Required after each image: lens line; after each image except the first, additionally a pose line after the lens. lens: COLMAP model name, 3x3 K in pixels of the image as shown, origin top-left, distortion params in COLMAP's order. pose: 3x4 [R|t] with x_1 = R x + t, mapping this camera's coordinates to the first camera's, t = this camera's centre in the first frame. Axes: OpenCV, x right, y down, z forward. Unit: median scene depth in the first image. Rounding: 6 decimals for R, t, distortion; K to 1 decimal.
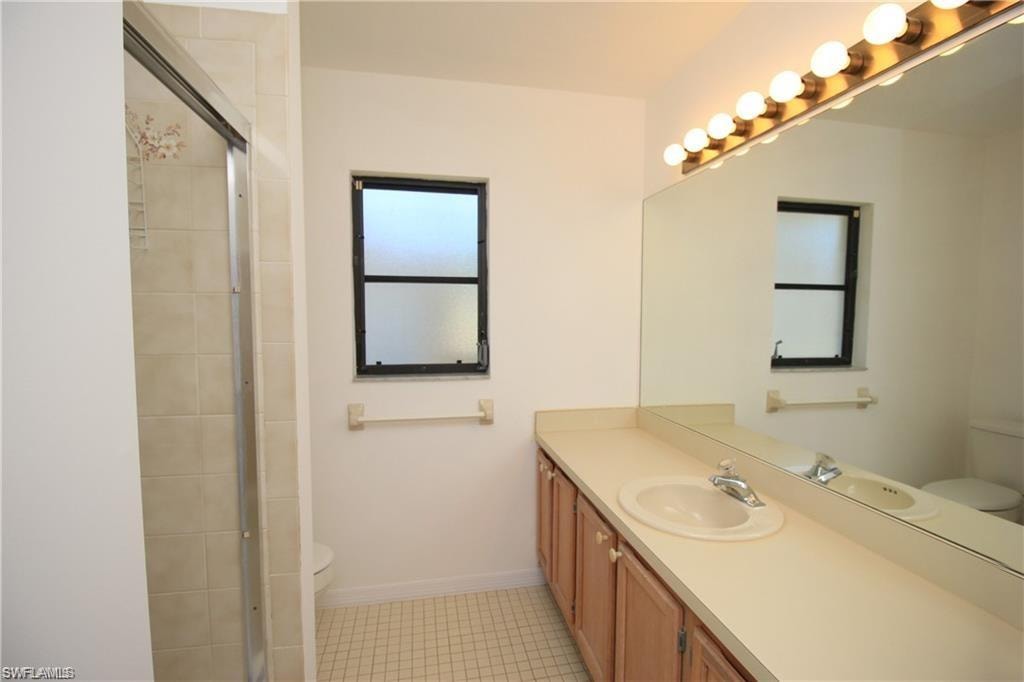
lens RADIAL K [[477.7, 0, 517.3], [0, 477.7, 343.1], [0, 0, 1]] dist [-0.002211, -0.009423]
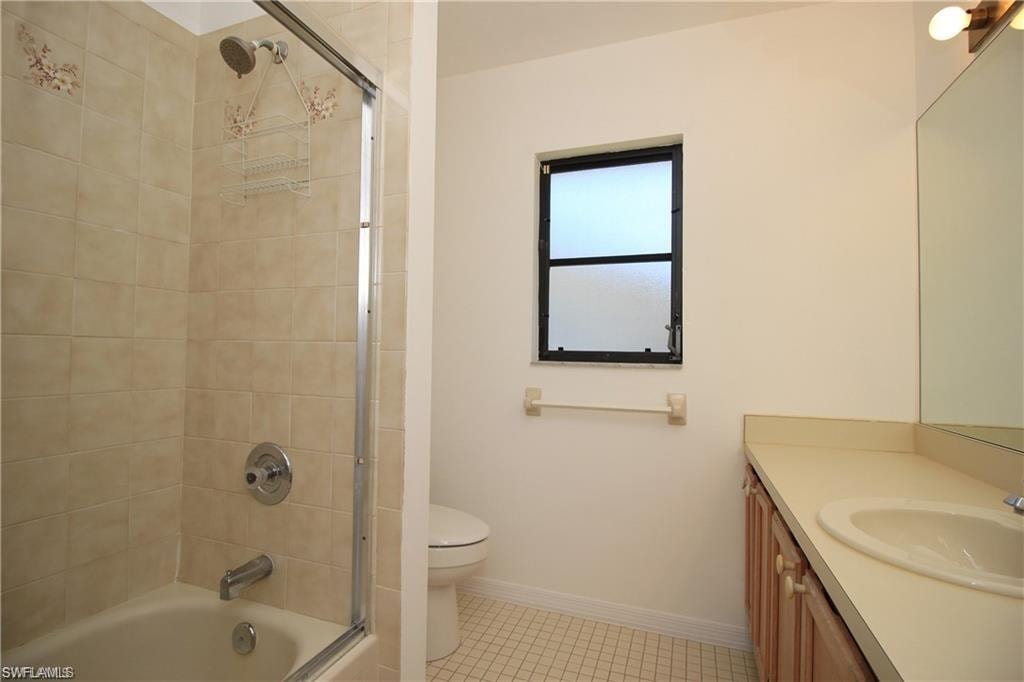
lens RADIAL K [[477.7, 0, 513.6], [0, 477.7, 340.9], [0, 0, 1]] dist [-0.002211, -0.009423]
pose [[0.852265, -0.002759, -0.523102, 0.131892], [-0.048262, 0.995306, -0.083881, 0.113509], [0.520878, 0.096735, 0.848132, 0.144047]]
